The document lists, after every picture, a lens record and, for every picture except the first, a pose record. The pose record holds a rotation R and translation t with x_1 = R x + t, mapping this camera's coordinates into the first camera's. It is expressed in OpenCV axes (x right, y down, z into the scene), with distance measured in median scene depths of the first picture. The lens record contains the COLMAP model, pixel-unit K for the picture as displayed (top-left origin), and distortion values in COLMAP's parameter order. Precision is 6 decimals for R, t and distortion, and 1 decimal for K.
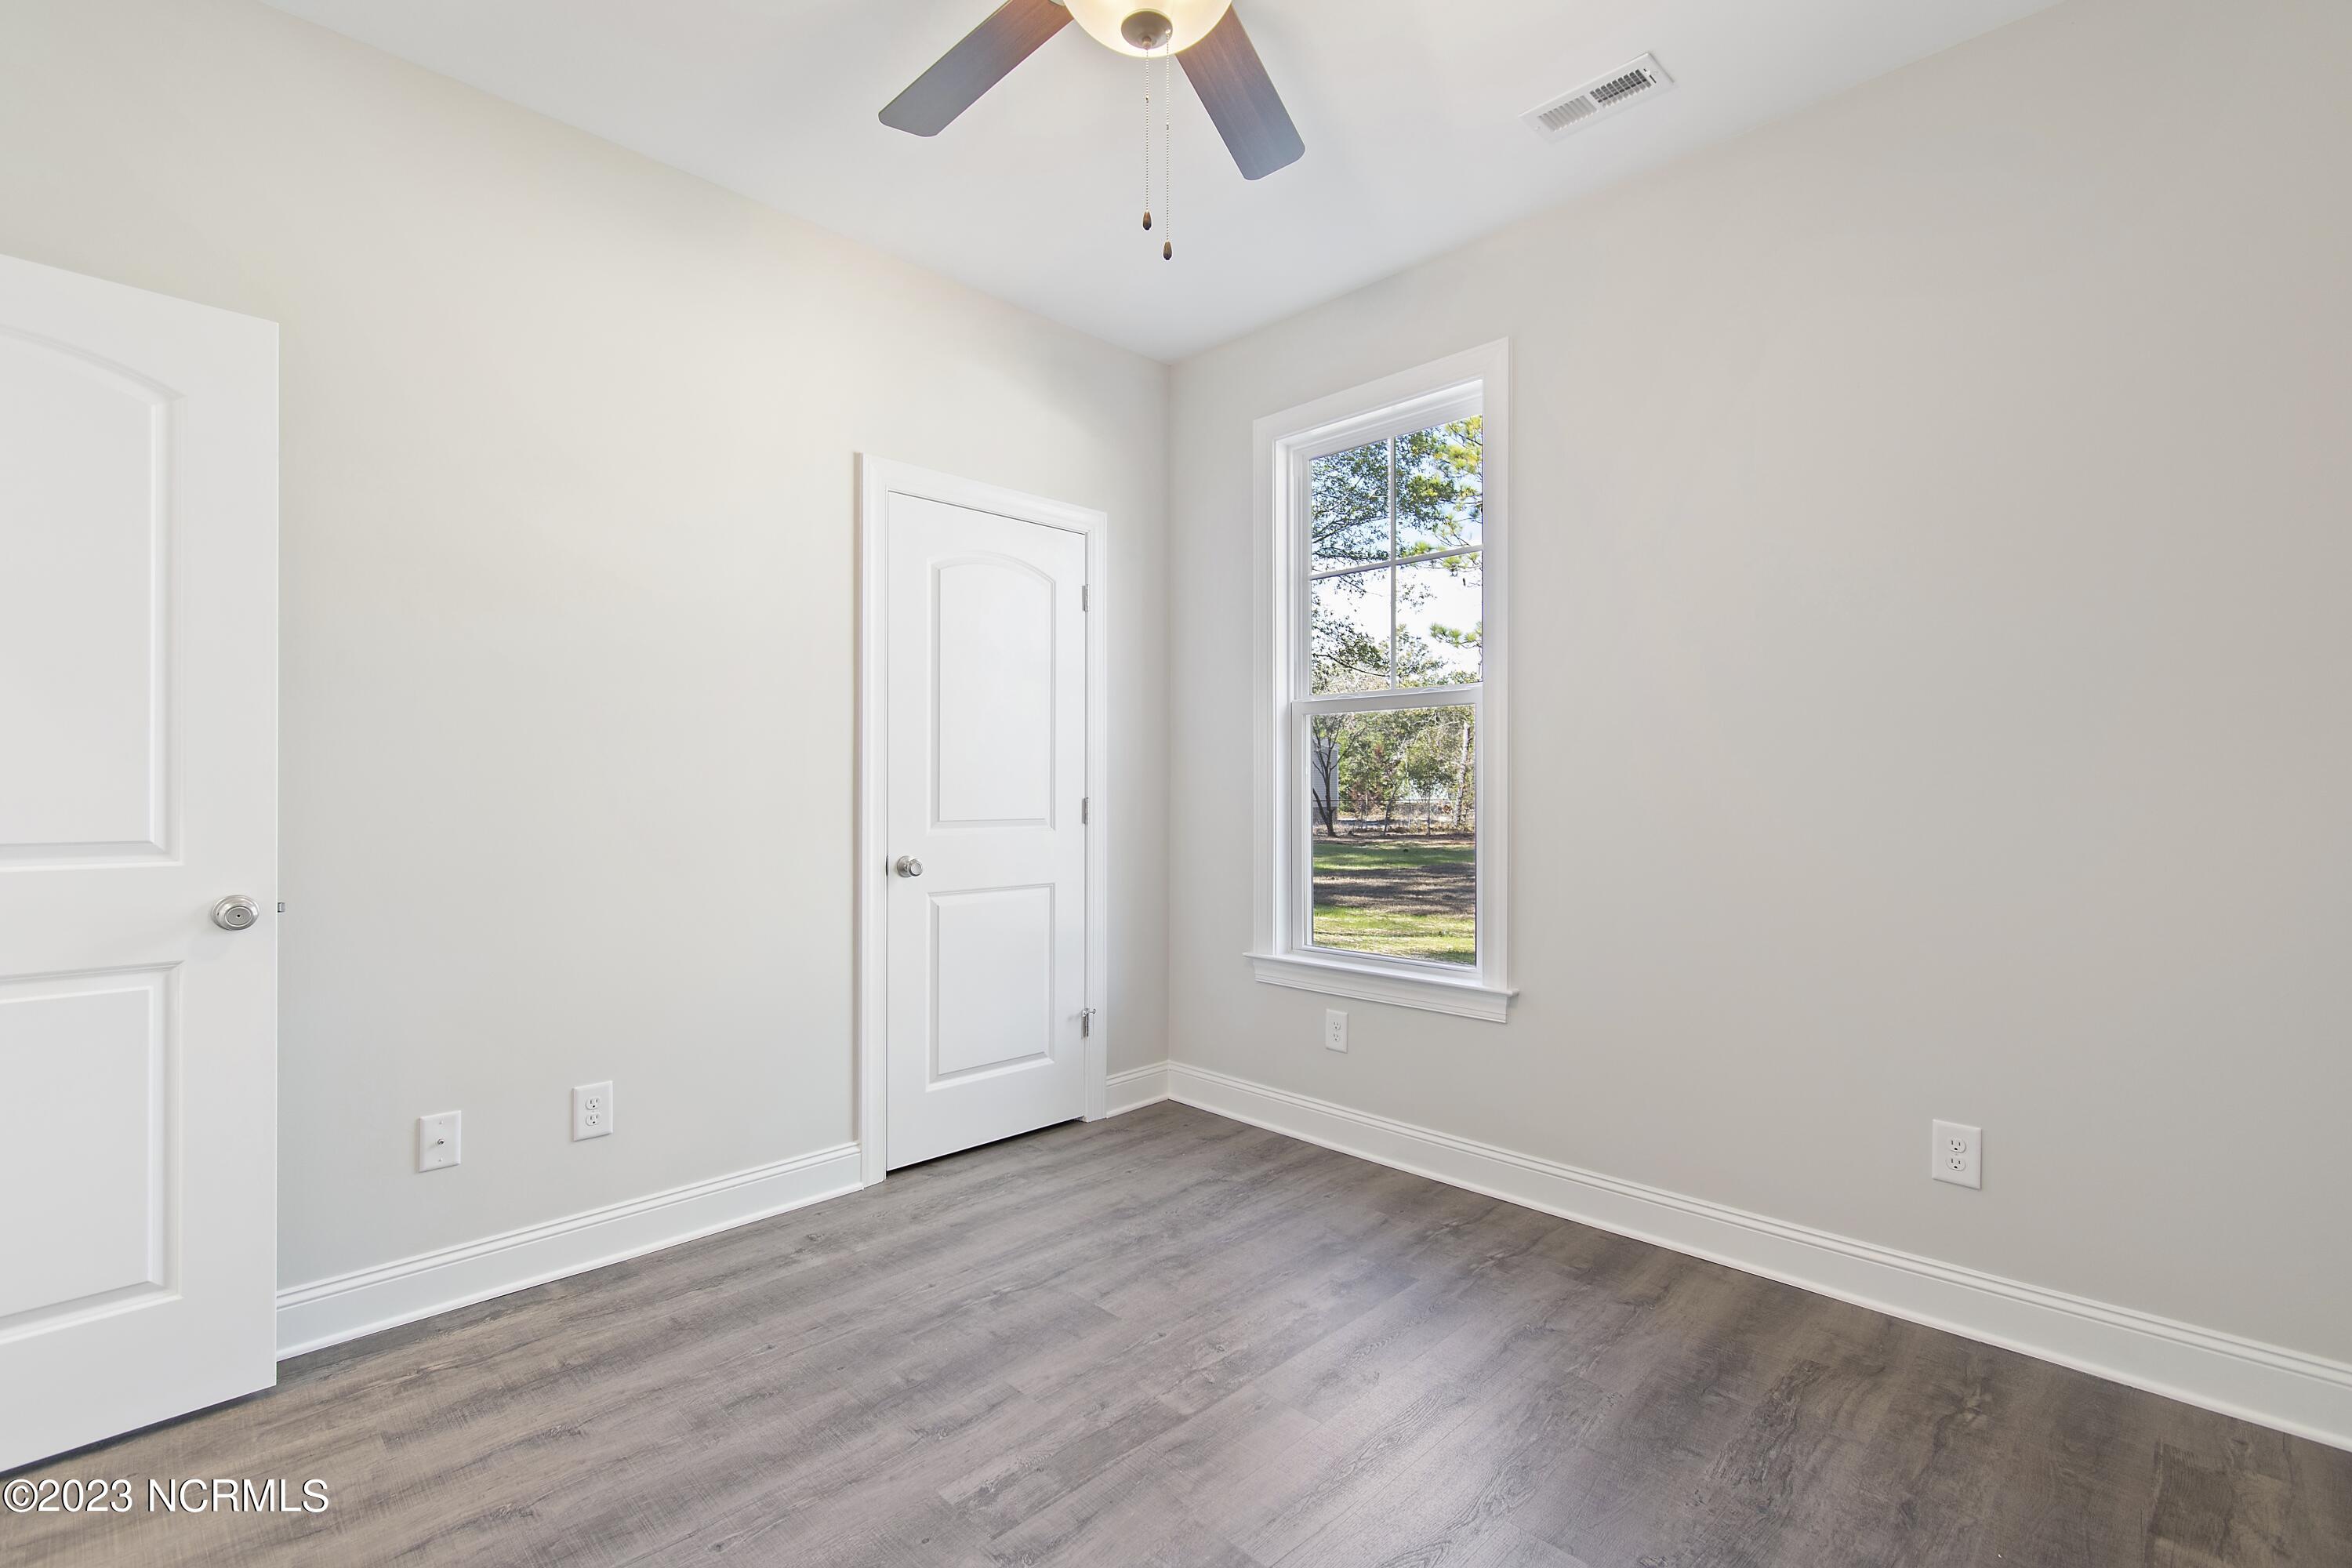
lens RADIAL K [[1039.8, 0, 1176.0], [0, 1039.8, 789.1], [0, 0, 1]] dist [0.004176, -0.001927]
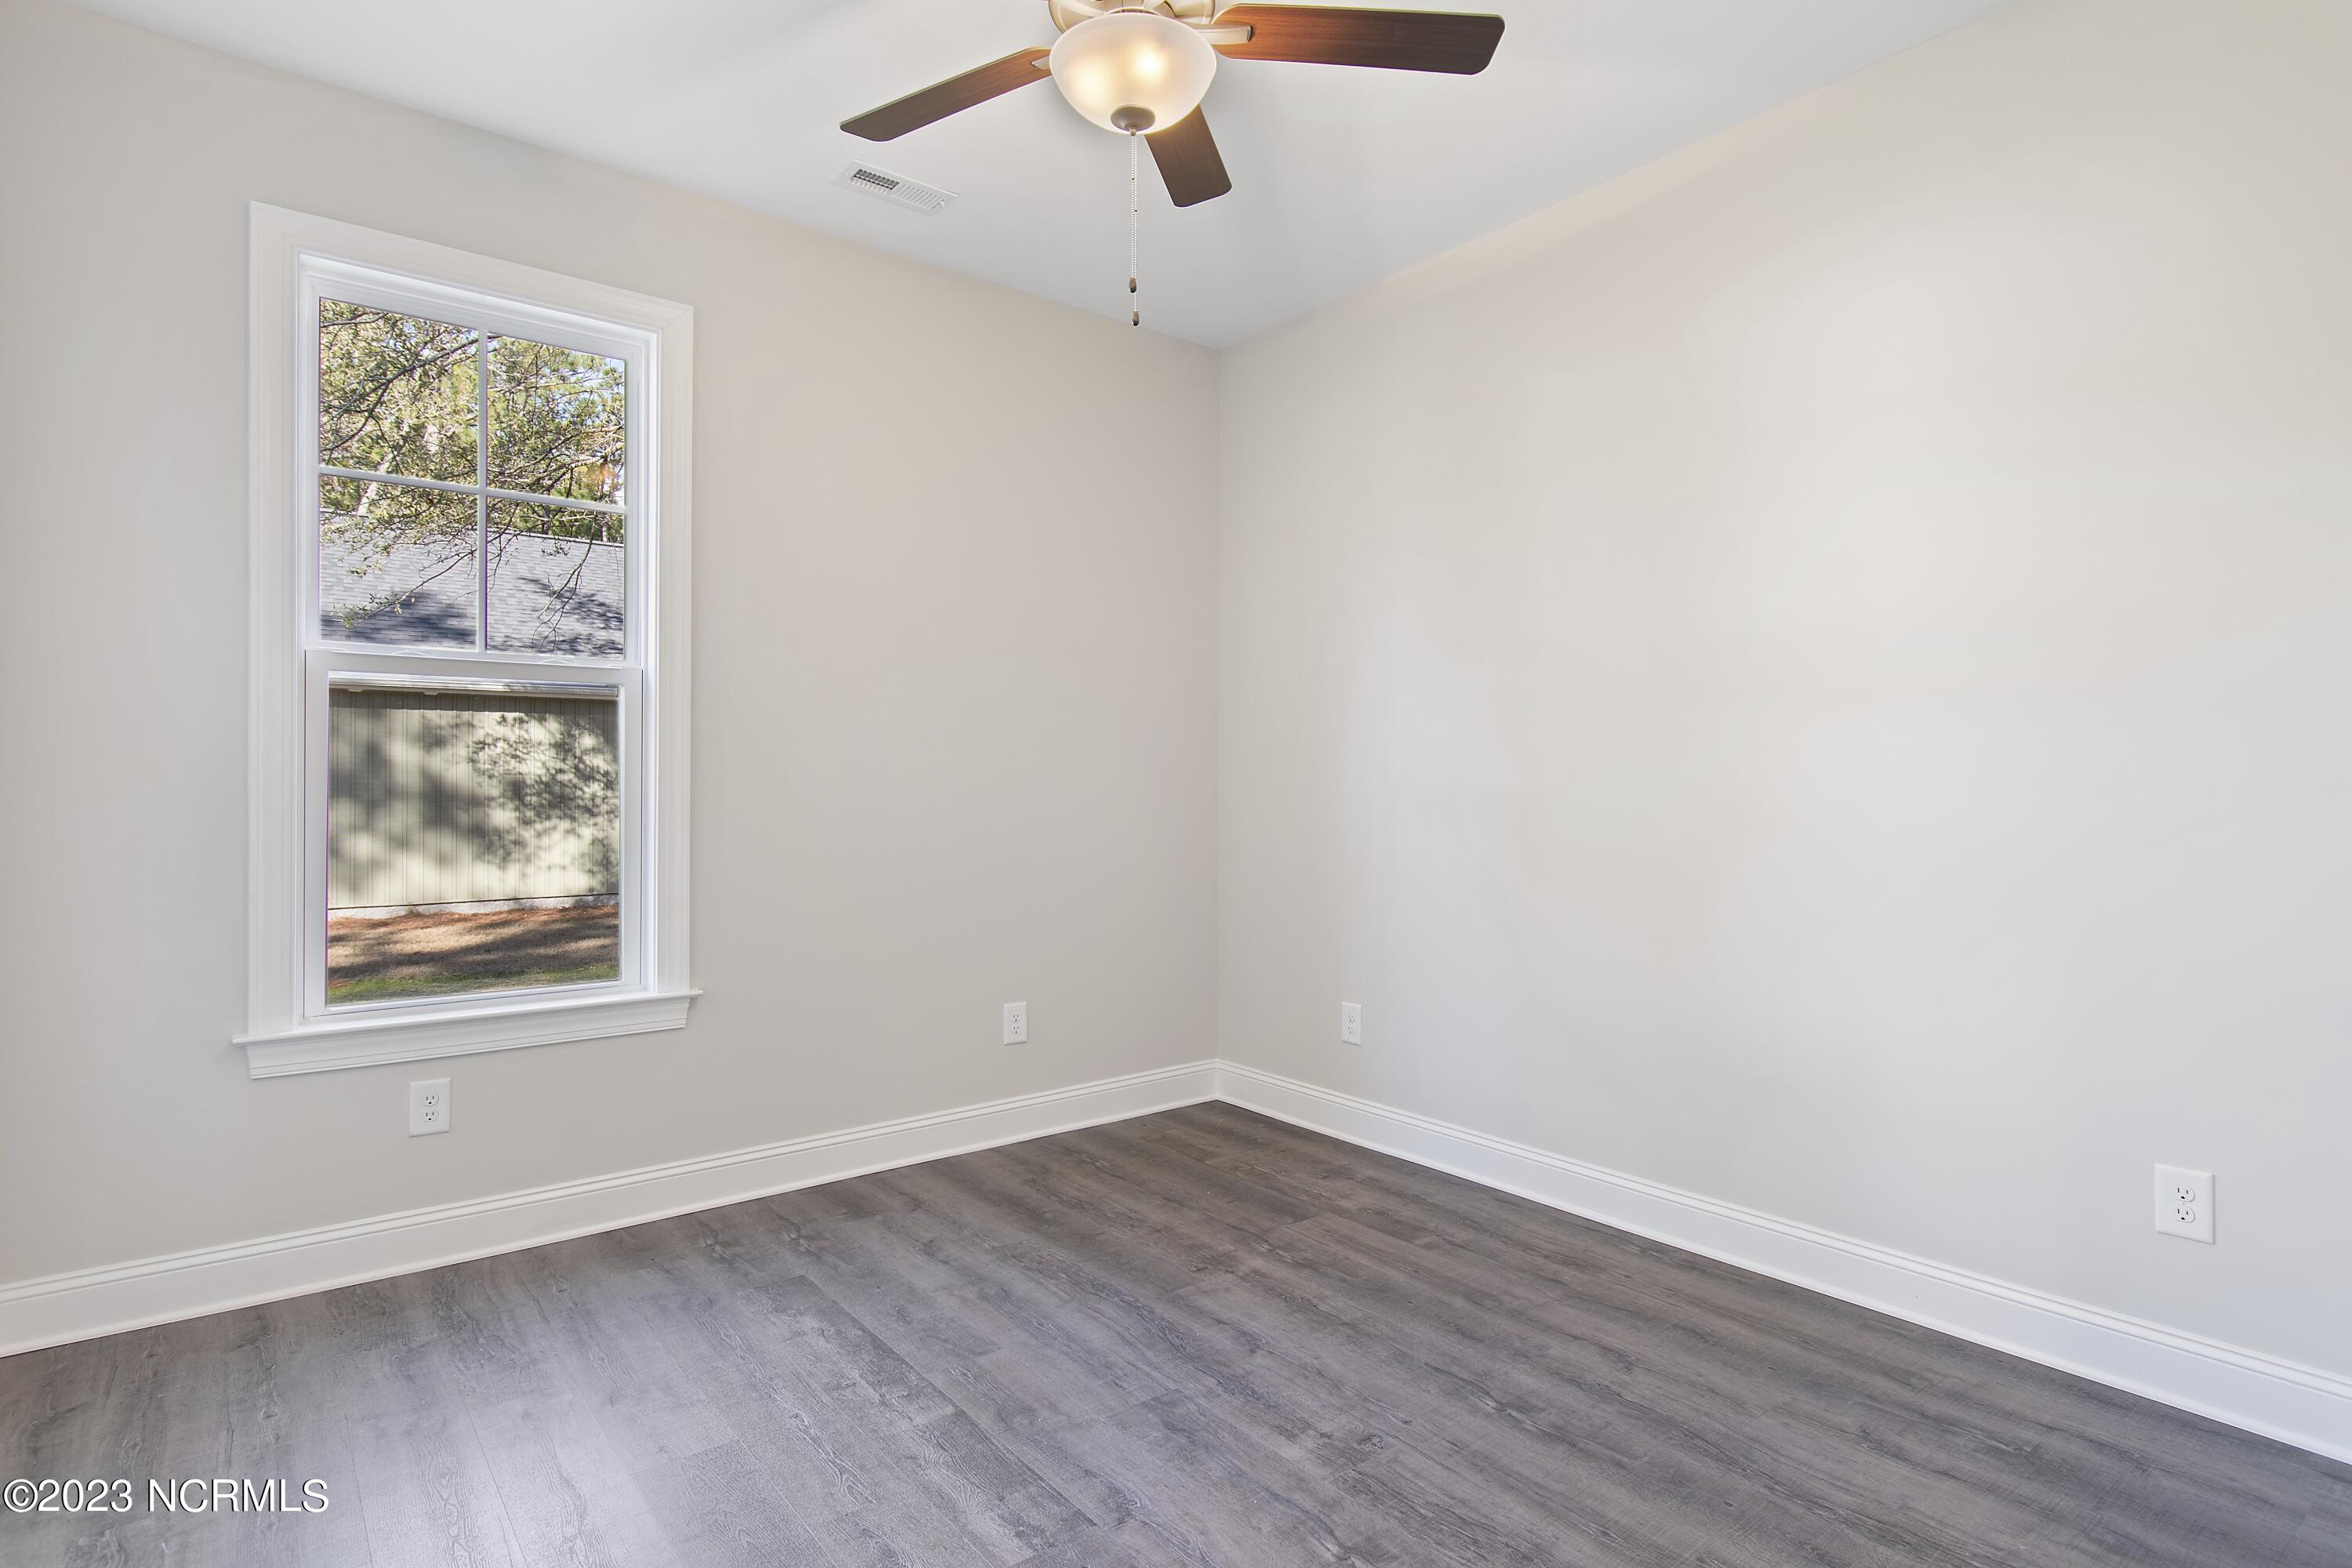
lens RADIAL K [[1178.3, 0, 1188.2], [0, 1178.3, 778.5], [0, 0, 1]] dist [0.005590, -0.002047]
pose [[0.118790, 0.006068, 0.992901, -0.780079], [-0.001685, 0.999981, -0.005910, 0.004351], [-0.992918, -0.000971, 0.118798, 0.466514]]
